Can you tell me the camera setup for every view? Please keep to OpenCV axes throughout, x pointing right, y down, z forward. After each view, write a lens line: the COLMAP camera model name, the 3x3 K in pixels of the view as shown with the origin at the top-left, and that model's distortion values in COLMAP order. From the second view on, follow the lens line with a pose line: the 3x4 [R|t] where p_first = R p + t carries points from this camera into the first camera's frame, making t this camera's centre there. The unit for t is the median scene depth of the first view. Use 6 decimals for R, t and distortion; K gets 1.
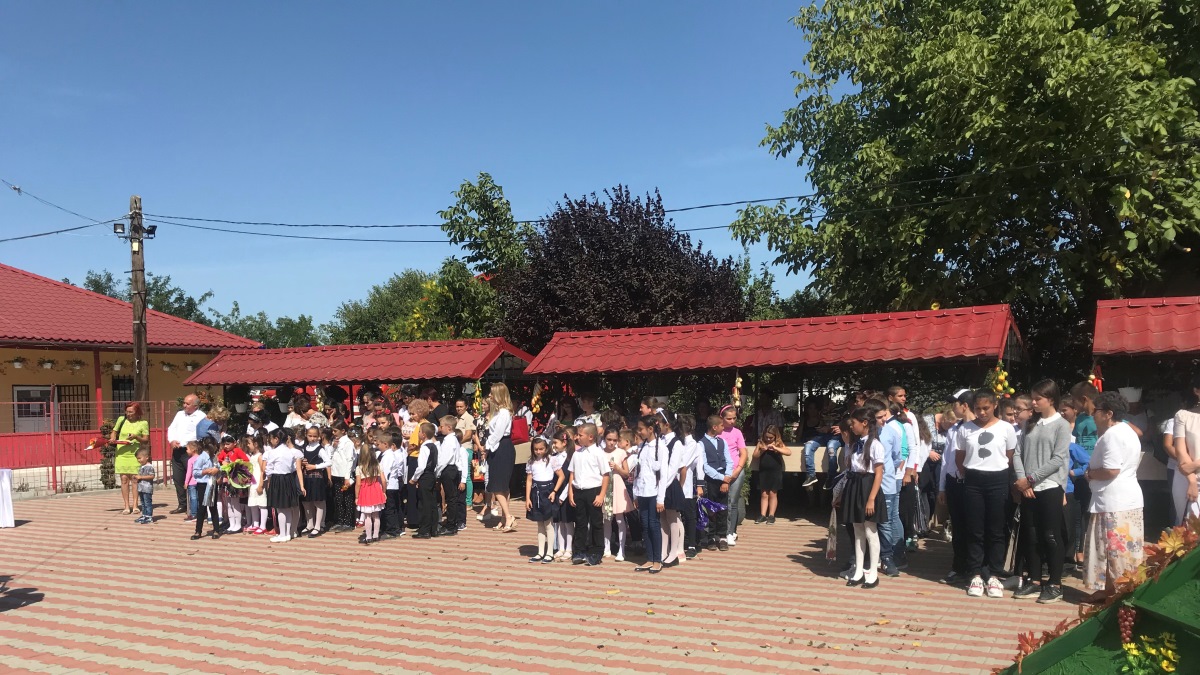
lens RADIAL K [[969.4, 0, 584.2], [0, 969.4, 341.2], [0, 0, 1]] dist [0.000339, 0.000136]
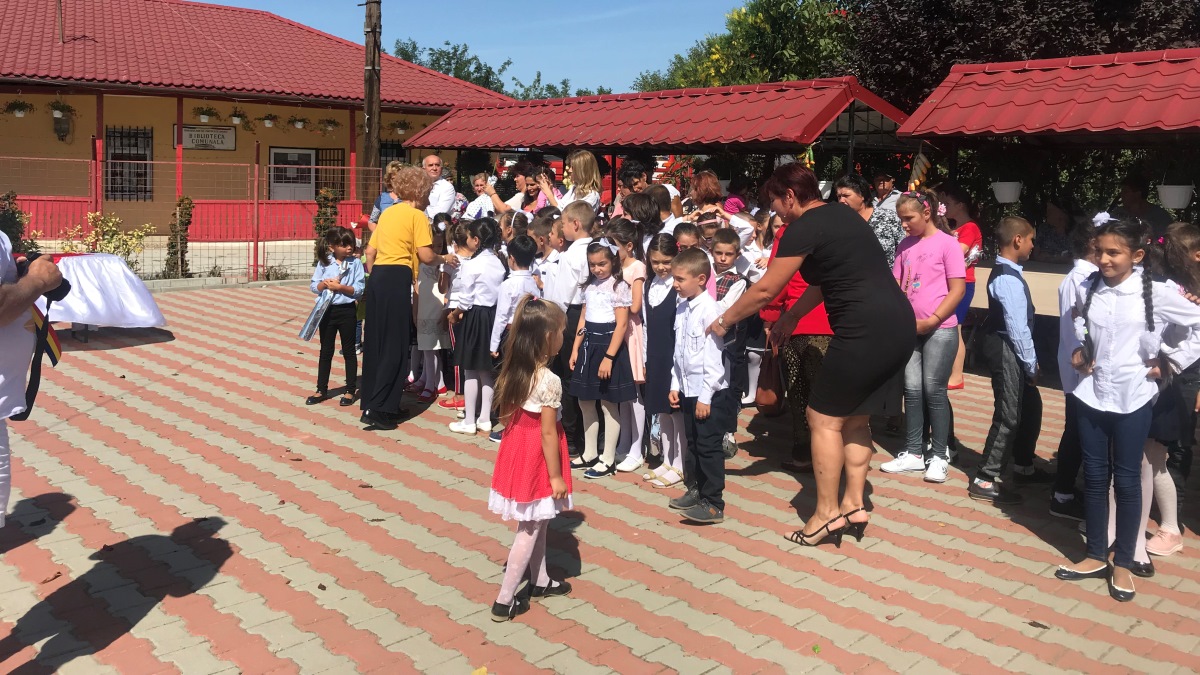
lens RADIAL K [[969.4, 0, 584.2], [0, 969.4, 341.2], [0, 0, 1]] dist [0.000339, 0.000136]
pose [[0.953562, 0.085033, -0.288946, -0.041030], [-0.019046, 0.974424, 0.223907, 0.017908], [0.300595, -0.208006, 0.930793, 0.263023]]
